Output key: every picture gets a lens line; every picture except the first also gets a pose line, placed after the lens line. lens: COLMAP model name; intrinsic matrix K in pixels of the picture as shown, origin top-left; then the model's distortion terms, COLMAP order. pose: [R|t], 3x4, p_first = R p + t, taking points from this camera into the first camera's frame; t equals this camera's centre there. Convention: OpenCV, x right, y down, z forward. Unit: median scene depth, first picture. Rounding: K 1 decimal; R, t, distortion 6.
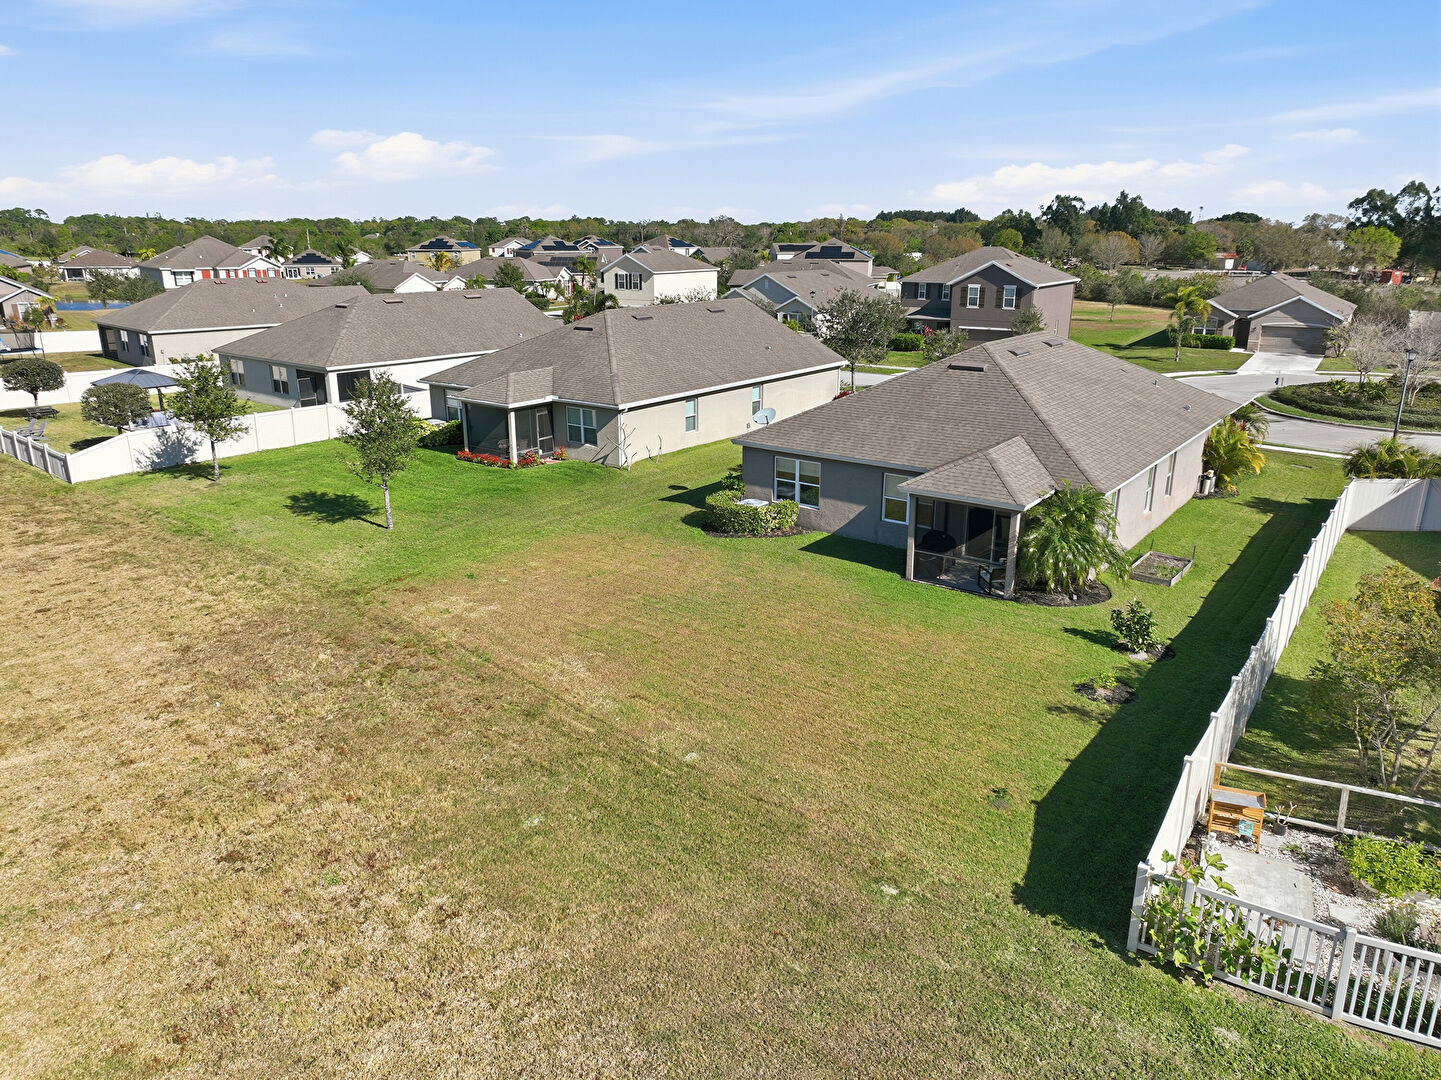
lens RADIAL K [[1012.9, 0, 719.4], [0, 1012.9, 536.1], [0, 0, 1]] dist [0.001784, 0.012685]
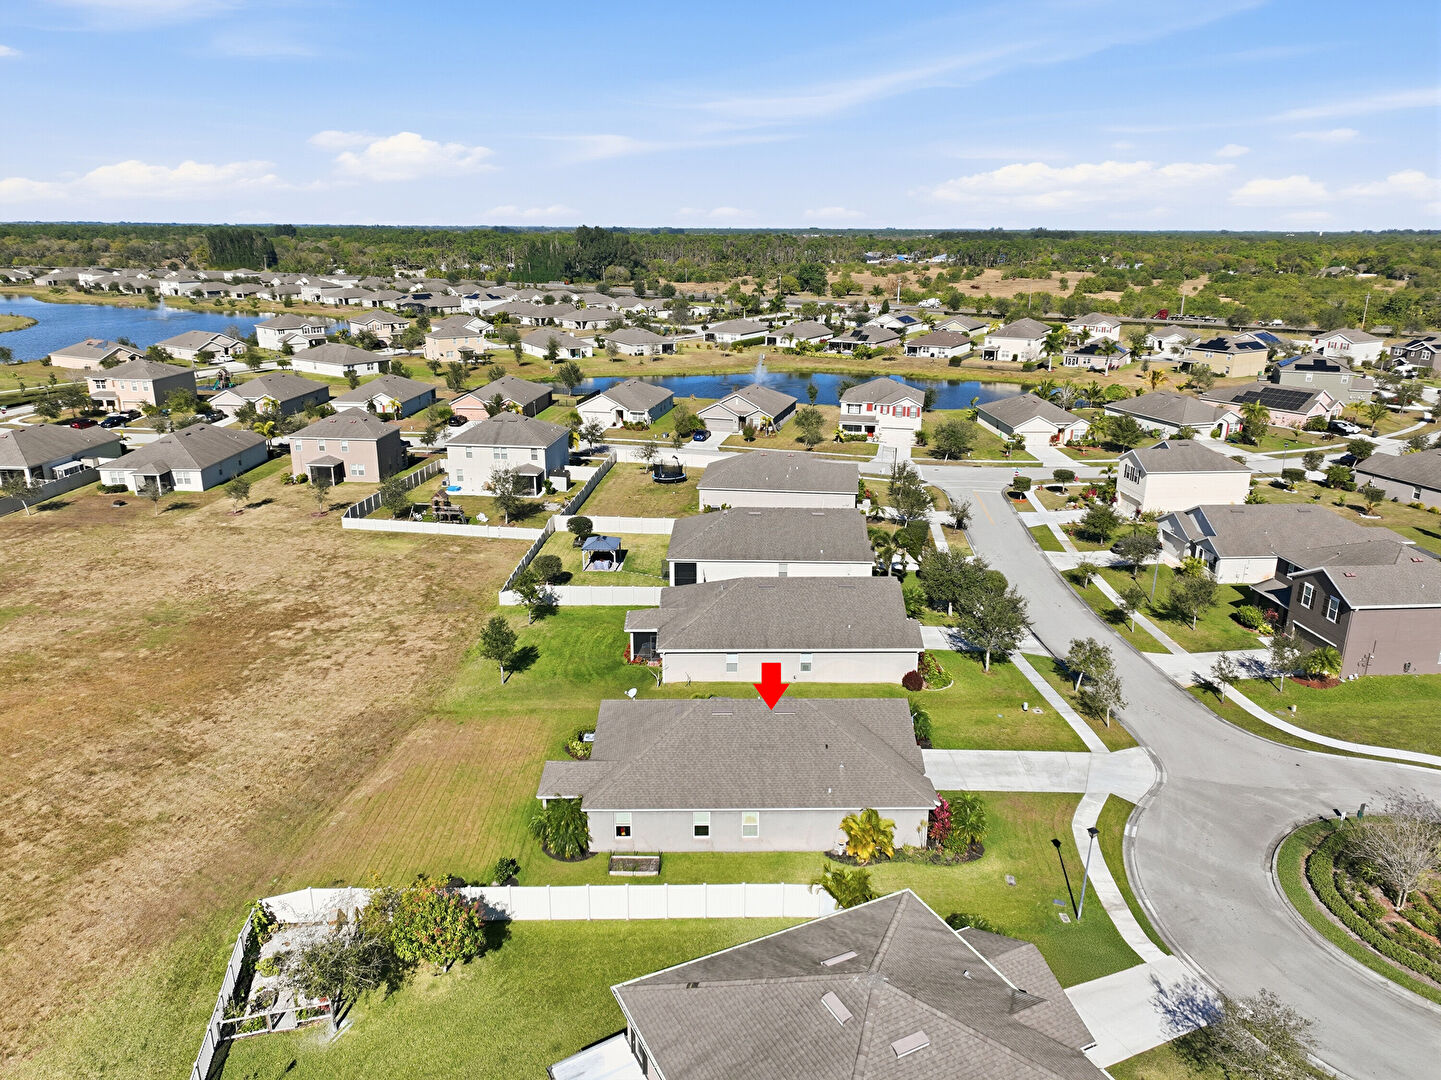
lens RADIAL K [[1012.9, 0, 722.8], [0, 1012.9, 538.2], [0, 0, 1]] dist [0.001784, 0.012685]
pose [[0.617169, 0.235094, -0.750888, 1.522296], [-0.233119, 0.966107, 0.110871, -0.661996], [0.751503, 0.106620, 0.651057, -0.074791]]
